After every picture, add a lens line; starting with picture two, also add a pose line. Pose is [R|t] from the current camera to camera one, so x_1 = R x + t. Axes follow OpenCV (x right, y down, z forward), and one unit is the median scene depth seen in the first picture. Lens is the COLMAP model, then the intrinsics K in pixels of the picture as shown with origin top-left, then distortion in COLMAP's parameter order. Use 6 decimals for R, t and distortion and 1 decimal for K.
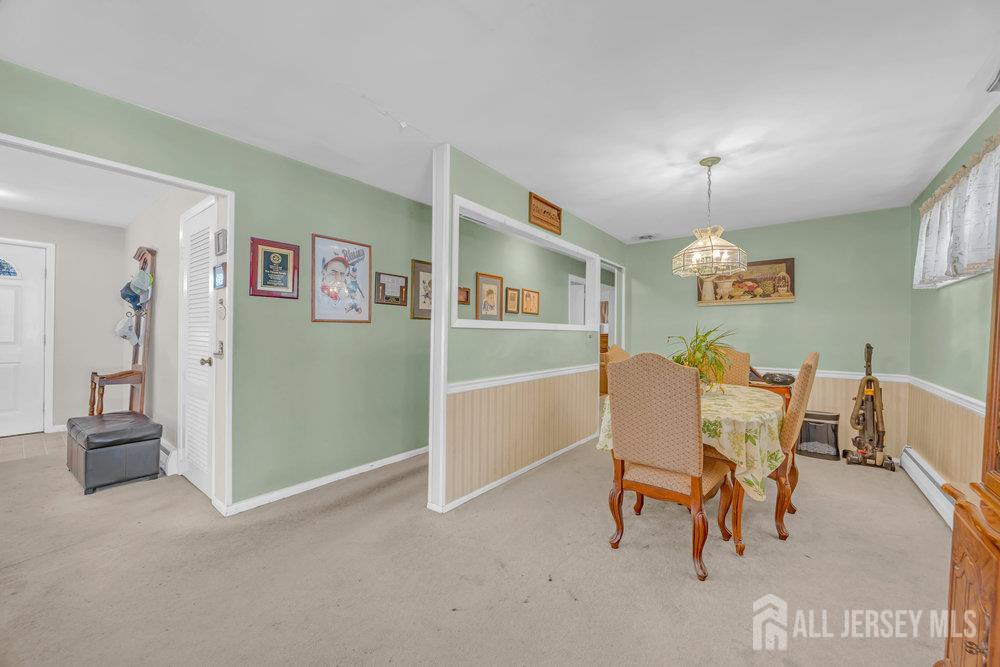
lens RADIAL K [[381.5, 0, 502.8], [0, 381.5, 333.5], [0, 0, 1]] dist [0.000458, 0.000034]
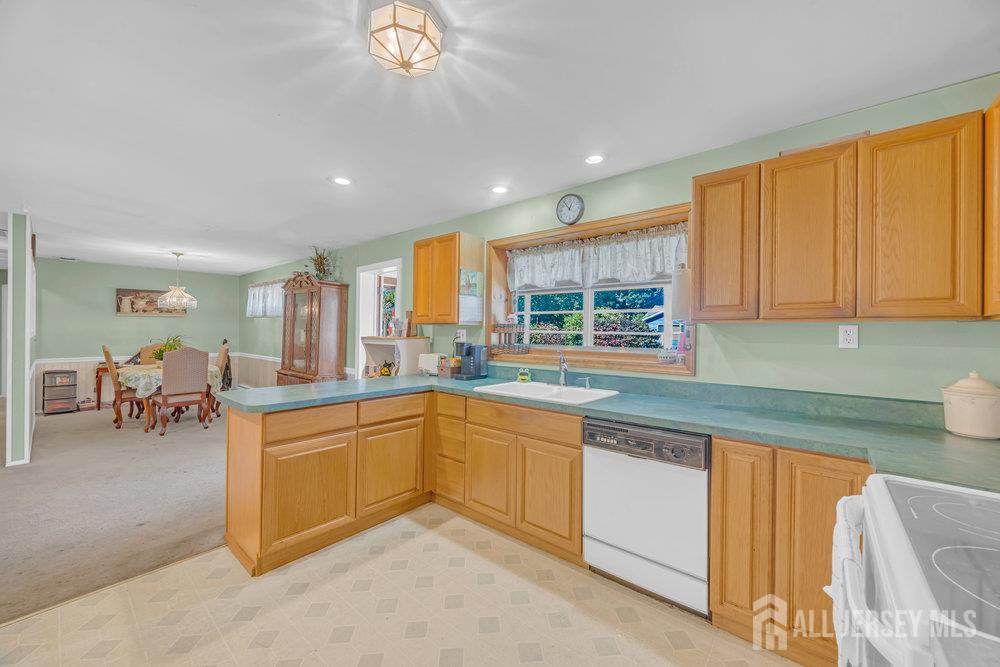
lens RADIAL K [[381.5, 0, 503.6], [0, 381.5, 333.7], [0, 0, 1]] dist [0.000458, 0.000034]
pose [[0.038147, -0.015069, 0.999159, -1.154309], [-0.007897, 0.999851, 0.015381, -0.050952], [-0.999241, -0.008478, 0.038022, -0.664171]]
